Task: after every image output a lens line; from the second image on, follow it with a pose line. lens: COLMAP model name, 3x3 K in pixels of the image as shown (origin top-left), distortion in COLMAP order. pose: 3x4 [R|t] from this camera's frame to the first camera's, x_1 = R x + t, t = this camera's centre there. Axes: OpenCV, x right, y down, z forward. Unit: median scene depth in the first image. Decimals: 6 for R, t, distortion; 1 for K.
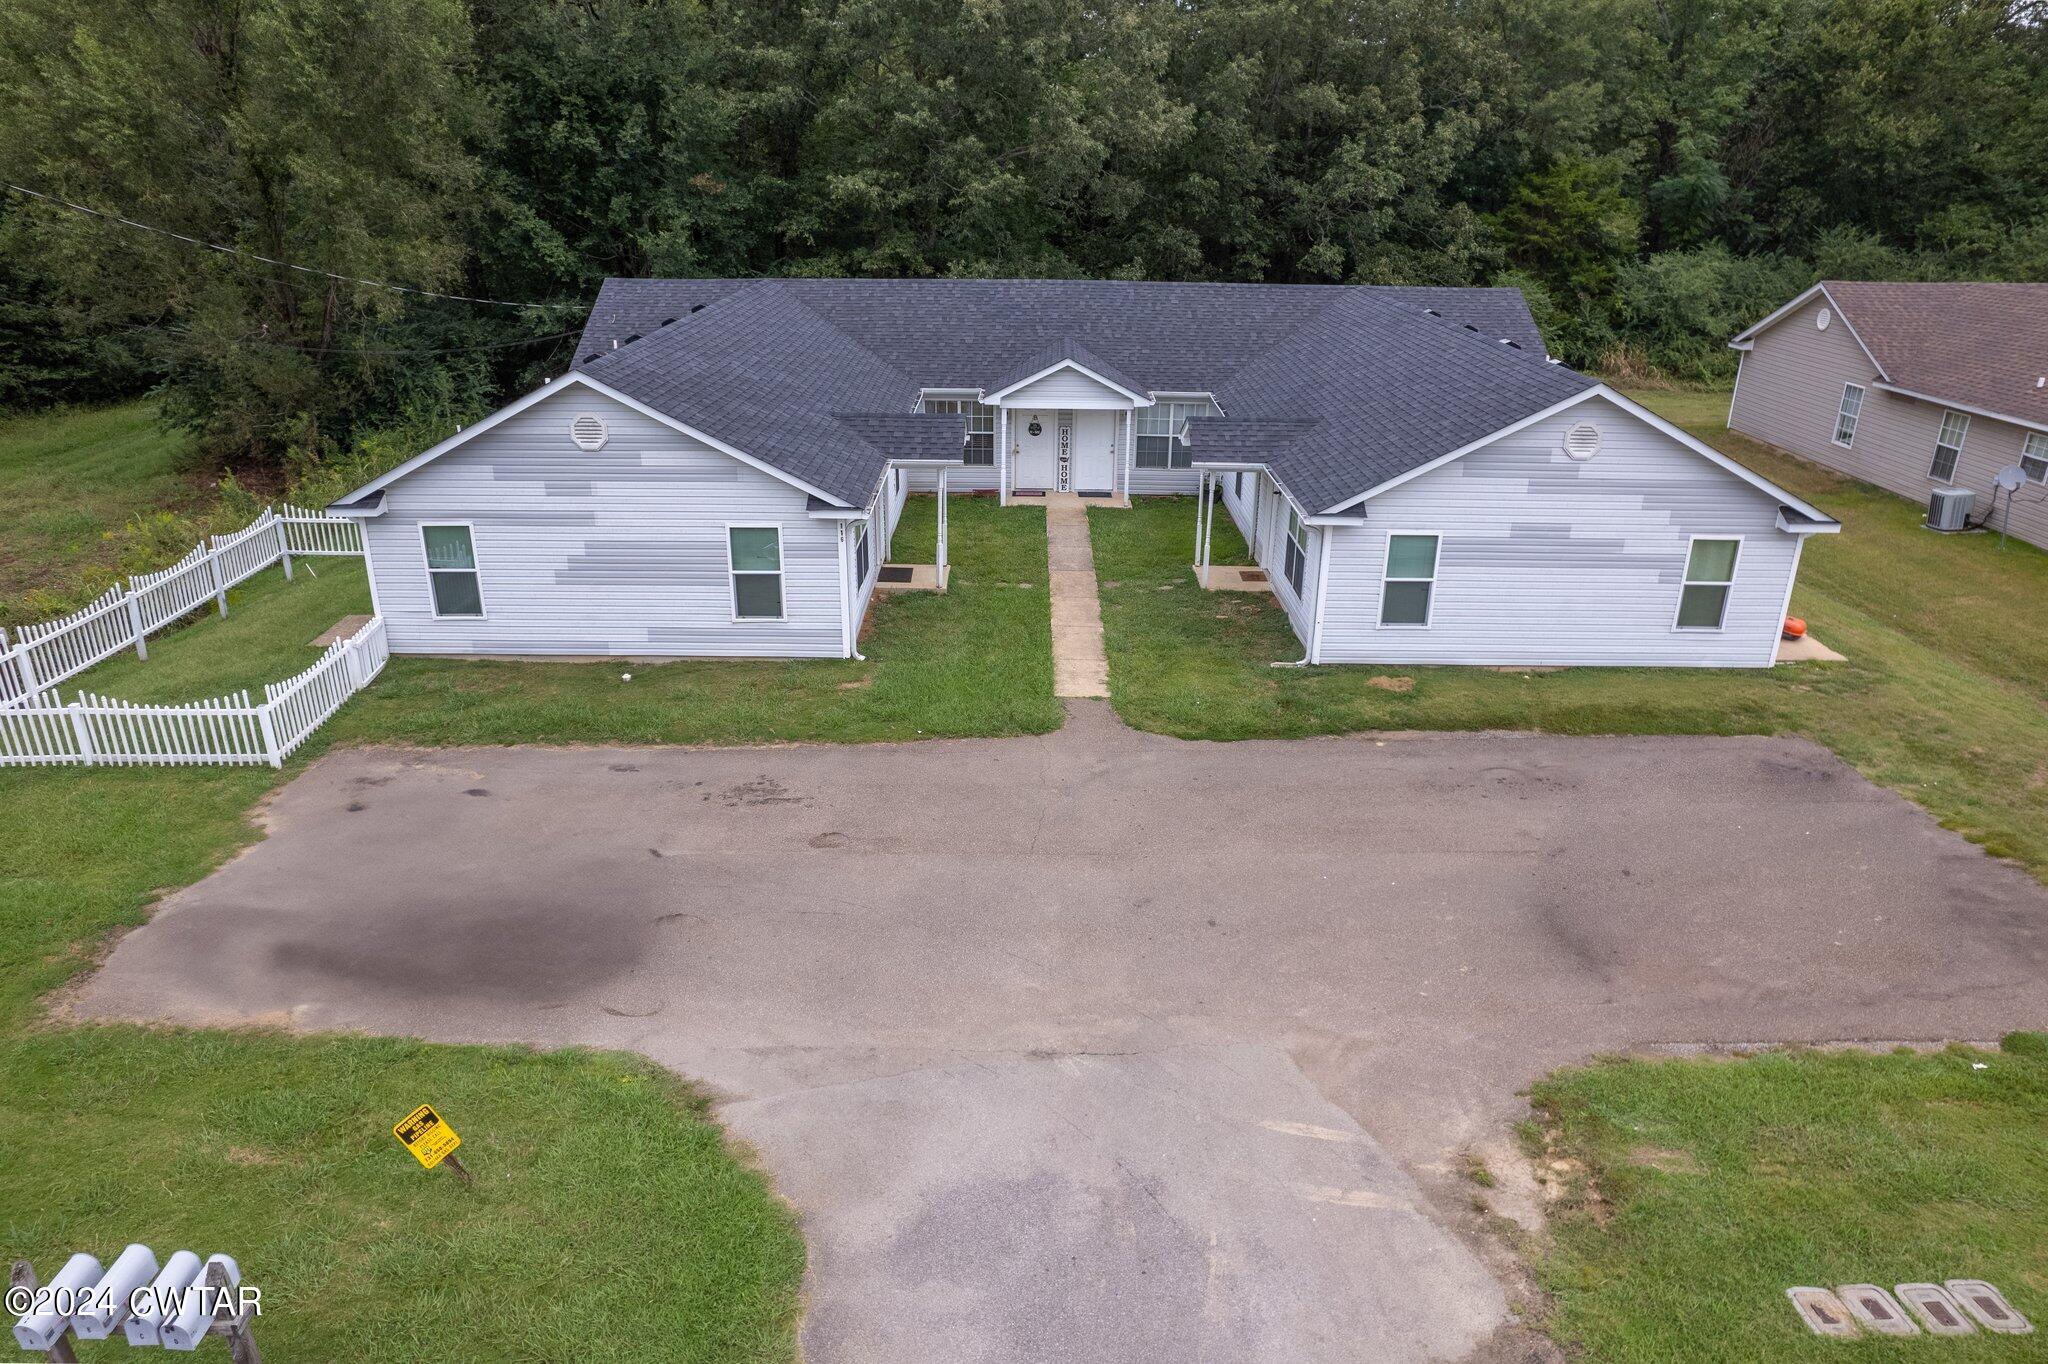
lens RADIAL K [[1330.2, 0, 1029.7], [0, 1330.2, 692.5], [0, 0, 1]] dist [-0.083264, 0.078107]
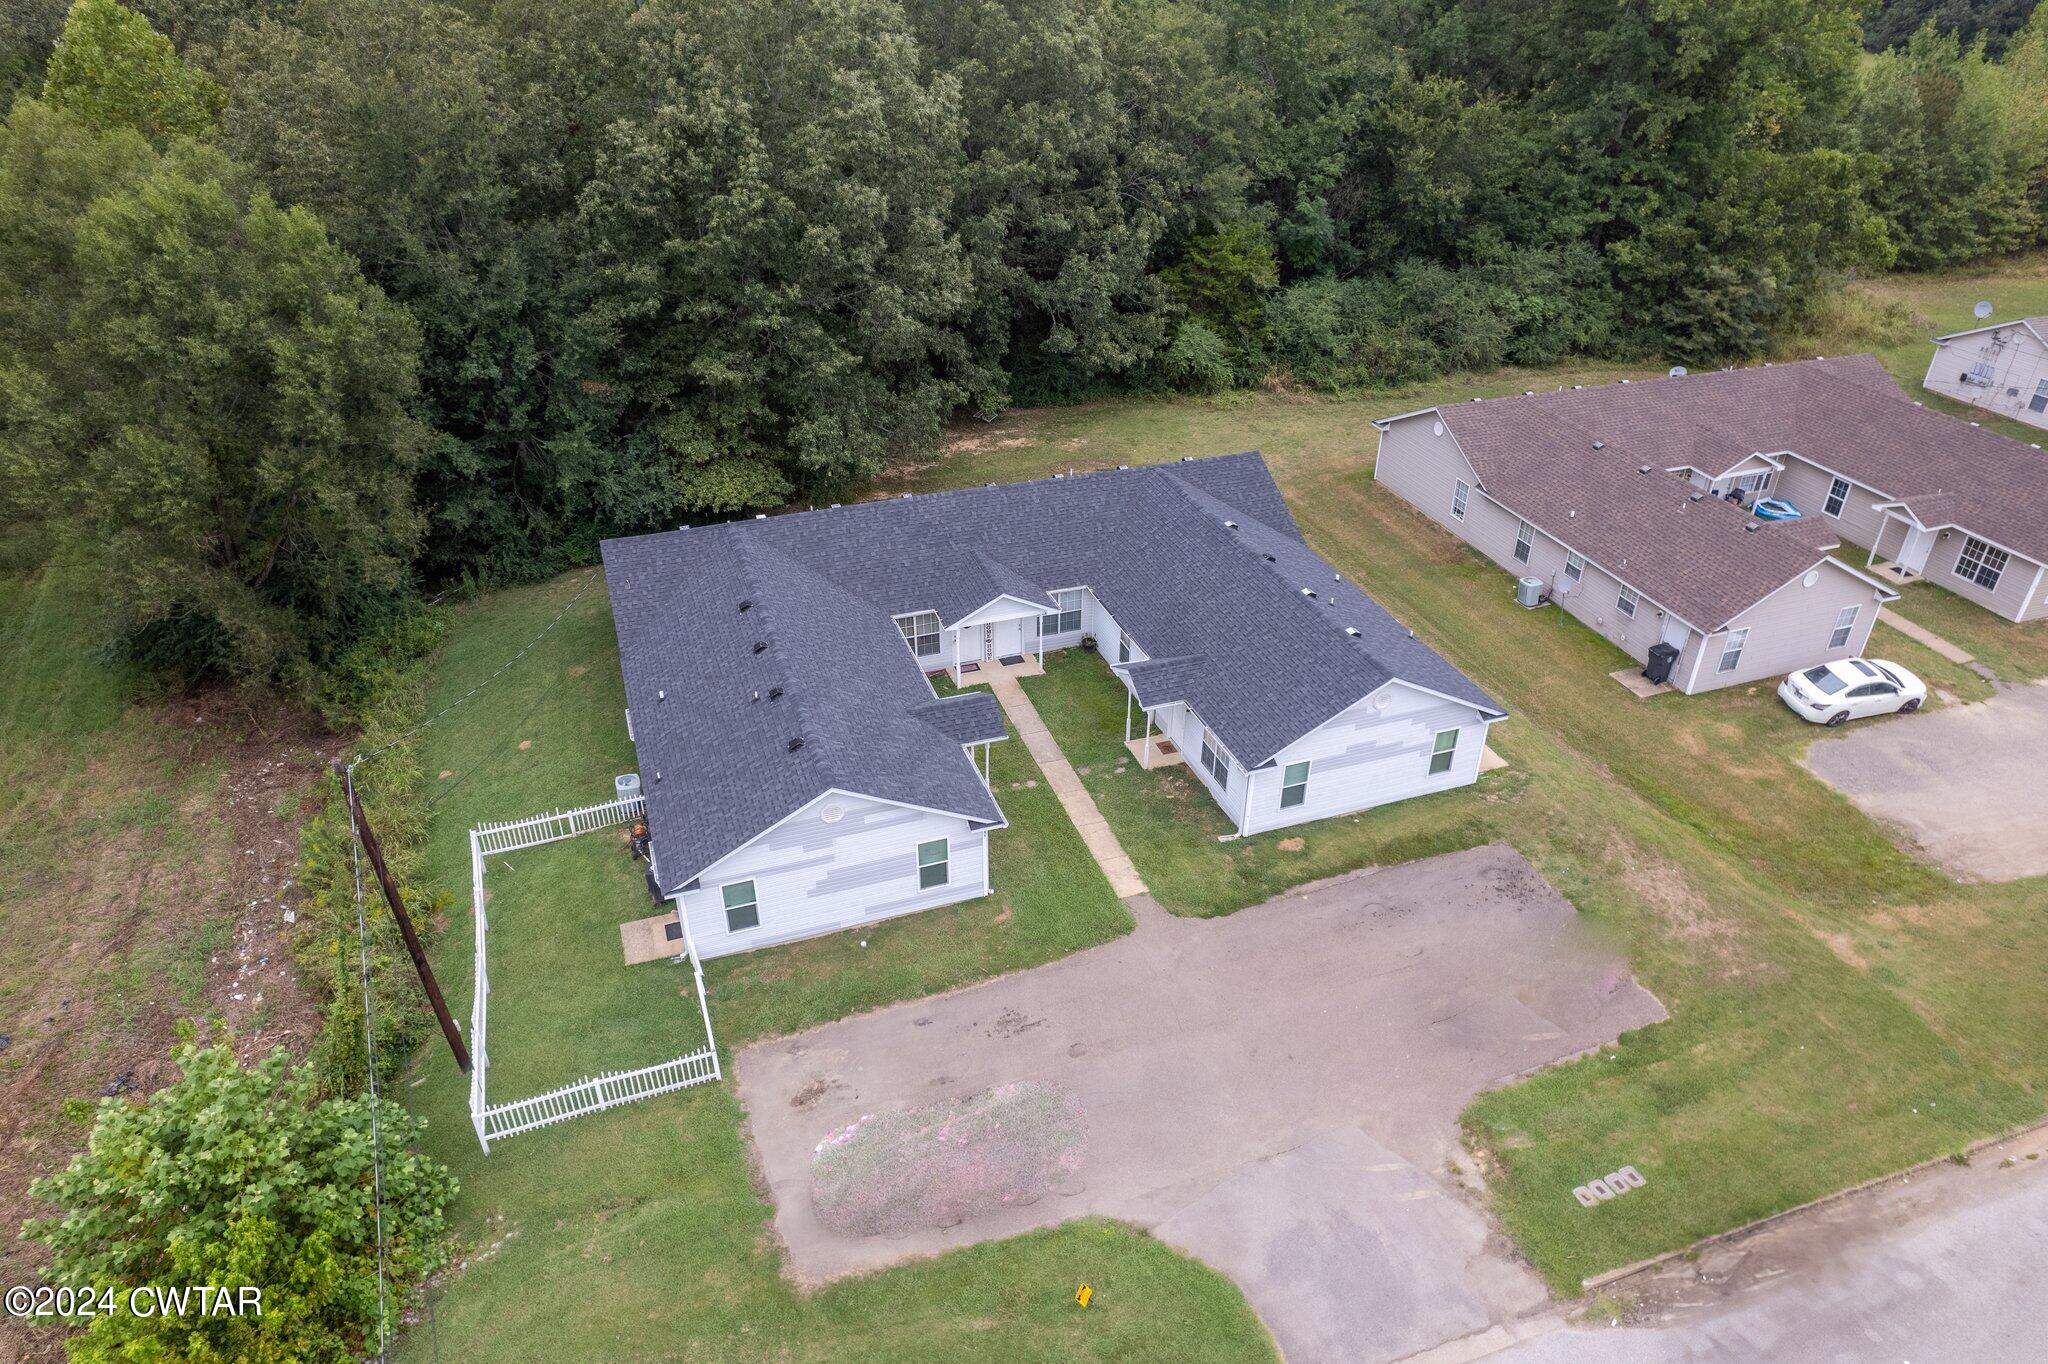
lens RADIAL K [[1318.8, 0, 1029.8], [0, 1318.8, 692.1], [0, 0, 1]] dist [-0.082515, 0.077881]
pose [[0.942724, -0.182270, 0.279372, -0.511925], [0.131177, 0.972607, 0.191906, -0.593154], [-0.306698, -0.144267, 0.940810, -0.509754]]
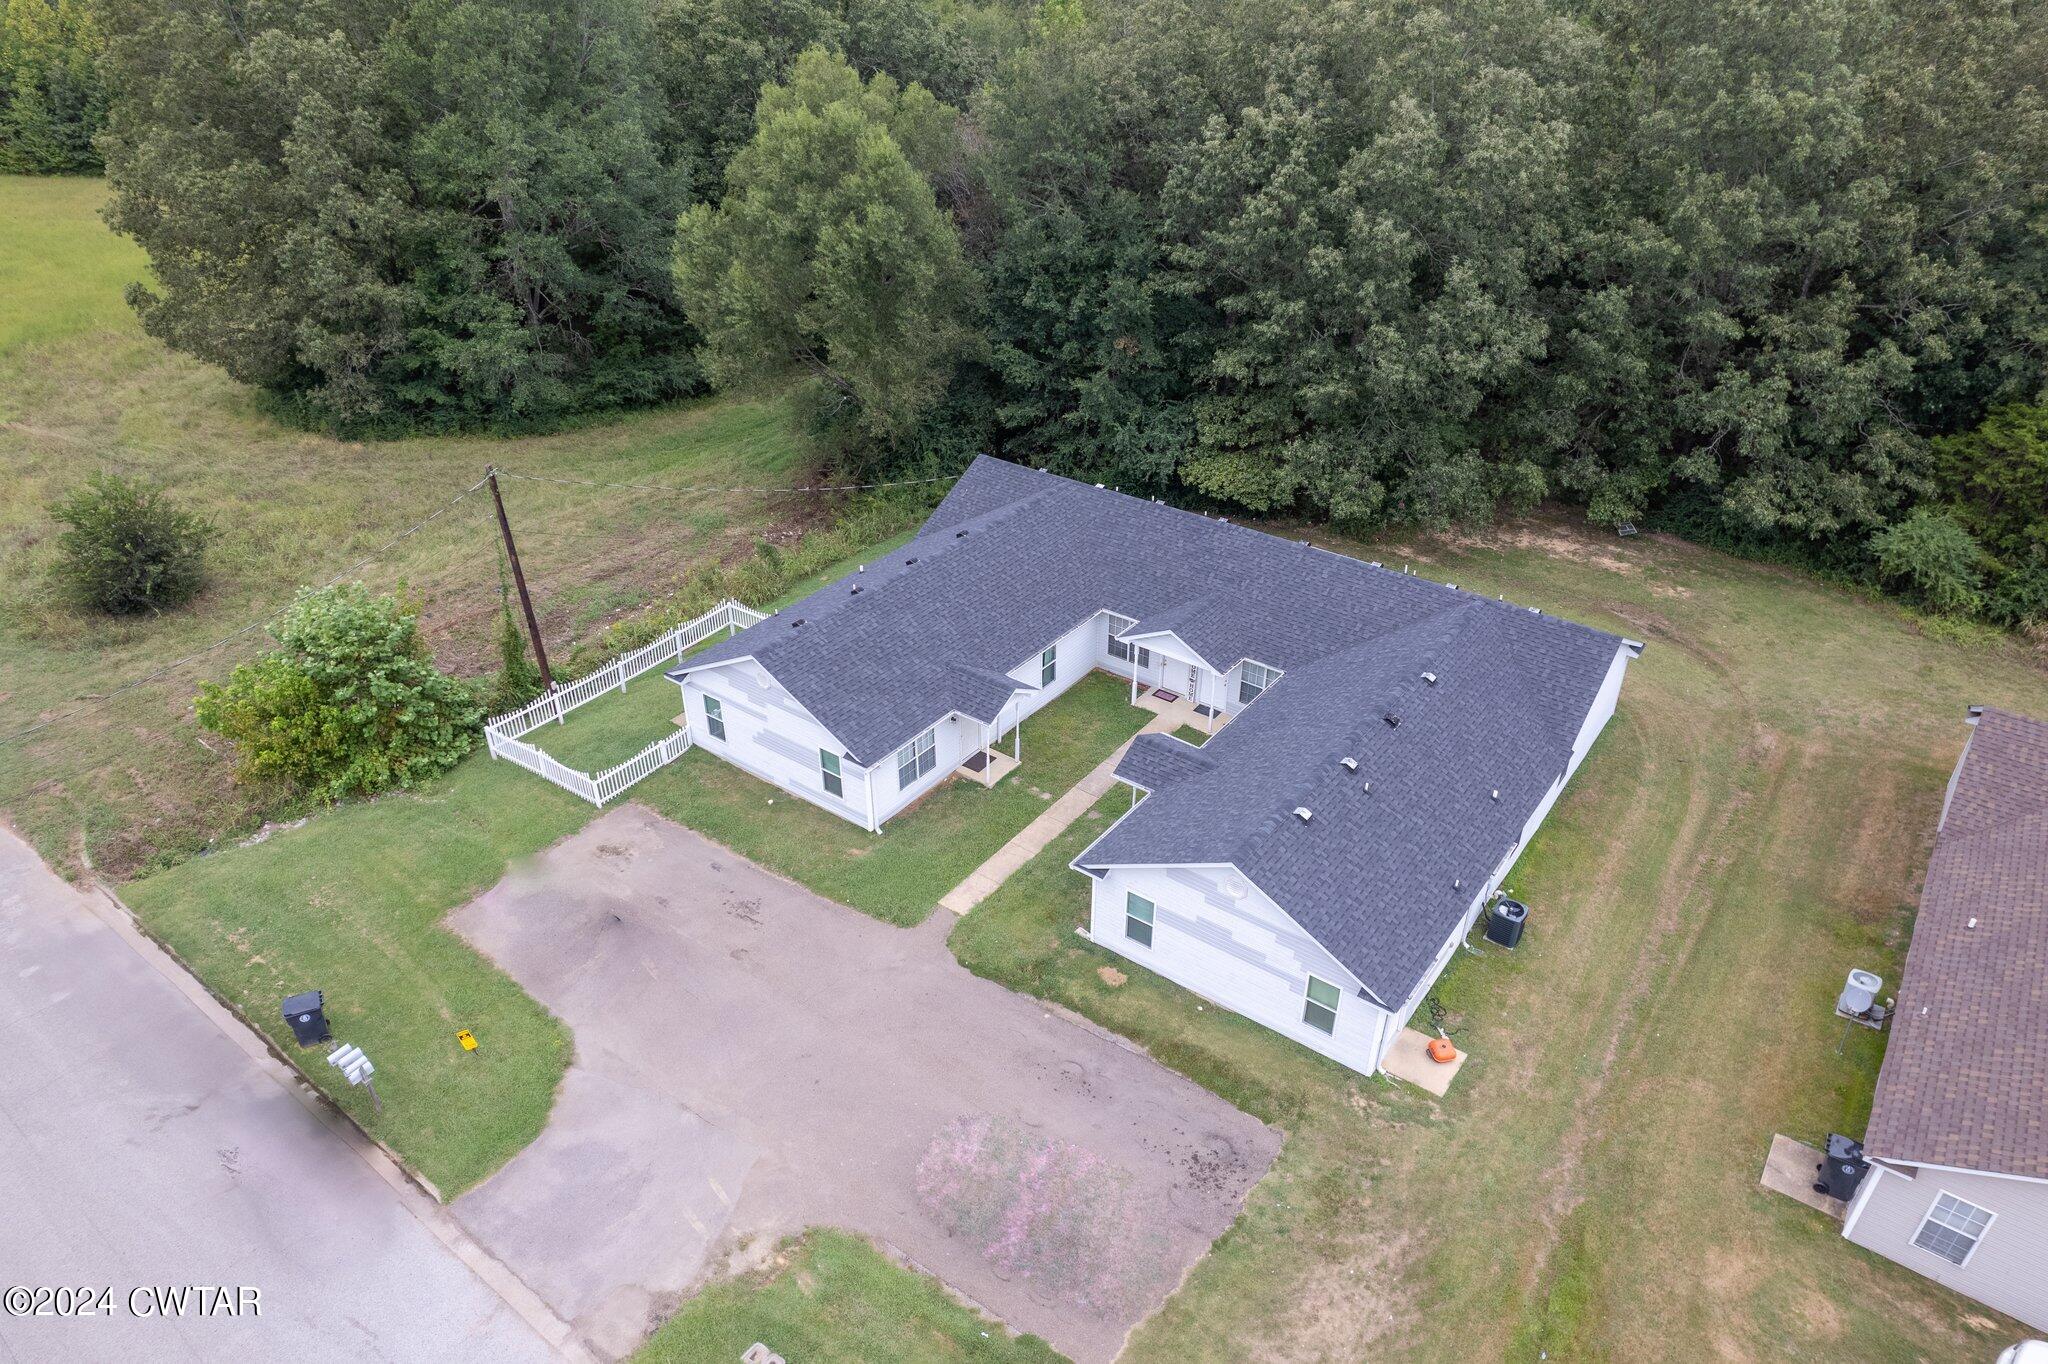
lens RADIAL K [[1318.8, 0, 1029.8], [0, 1318.8, 692.1], [0, 0, 1]] dist [-0.082515, 0.077881]
pose [[0.803026, 0.305233, -0.511842, 0.902836], [-0.217368, 0.949724, 0.225334, -0.666040], [0.554888, -0.069690, 0.829001, -0.323383]]
